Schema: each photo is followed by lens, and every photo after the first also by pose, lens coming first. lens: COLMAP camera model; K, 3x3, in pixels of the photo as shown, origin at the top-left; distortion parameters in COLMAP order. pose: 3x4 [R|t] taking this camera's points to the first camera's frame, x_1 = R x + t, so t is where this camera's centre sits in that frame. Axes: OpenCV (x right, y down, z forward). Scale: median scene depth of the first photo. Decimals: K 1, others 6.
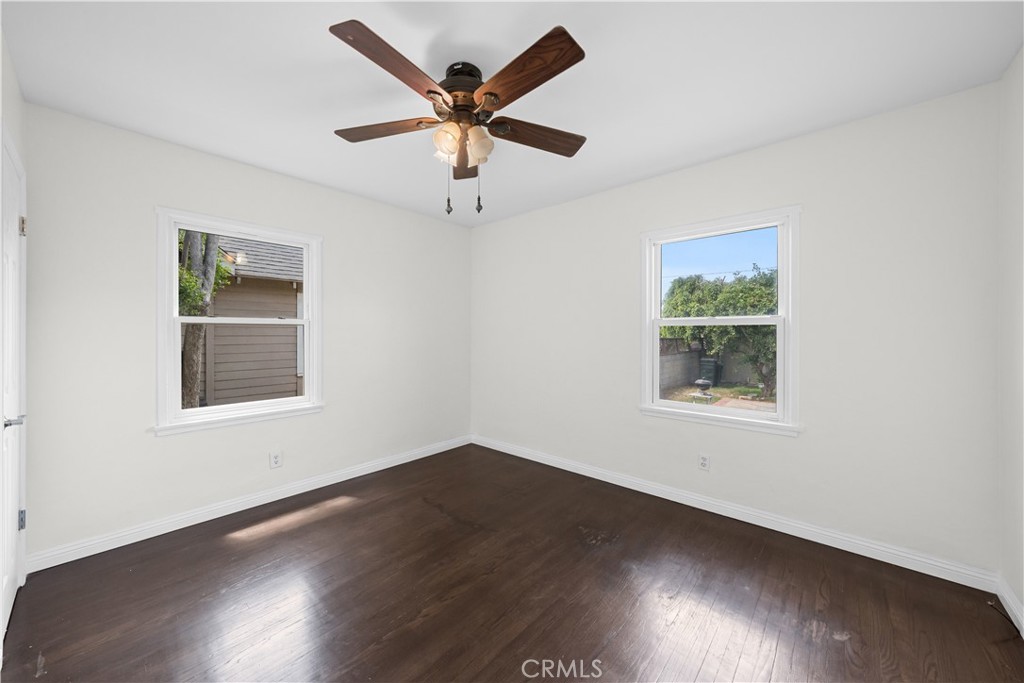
lens RADIAL K [[379.1, 0, 503.3], [0, 379.1, 335.9], [0, 0, 1]] dist [-0.002138, 0.000162]
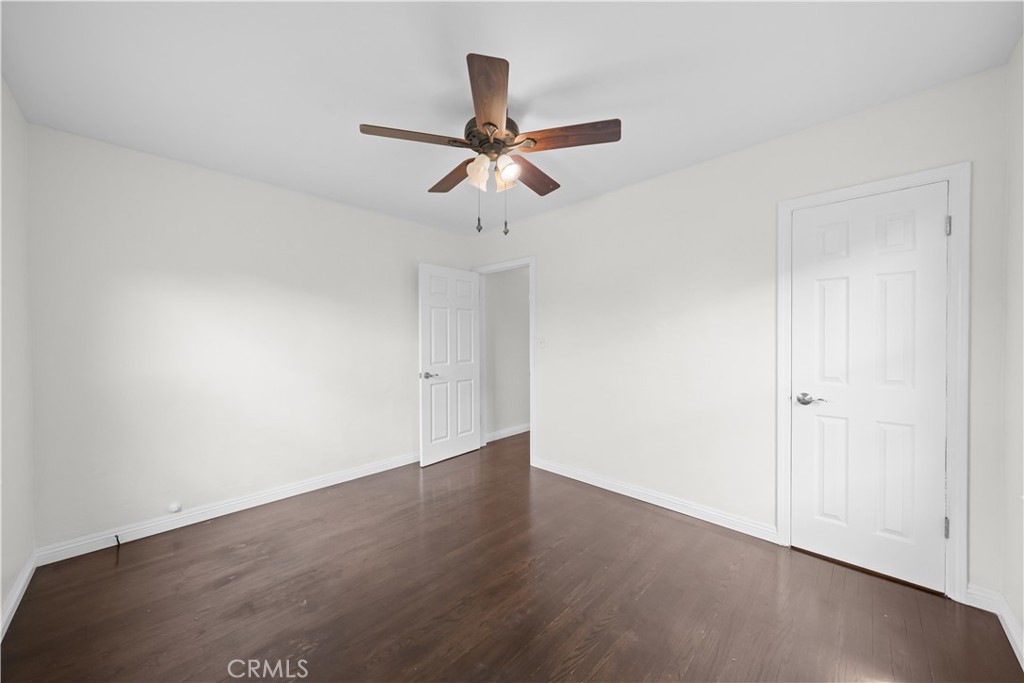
lens RADIAL K [[379.1, 0, 503.3], [0, 379.1, 335.9], [0, 0, 1]] dist [-0.002138, 0.000162]
pose [[-0.999254, 0.000045, 0.038632, -0.156039], [0.000532, 0.999921, 0.012578, -0.024027], [-0.038628, 0.012589, -0.999174, 1.857500]]
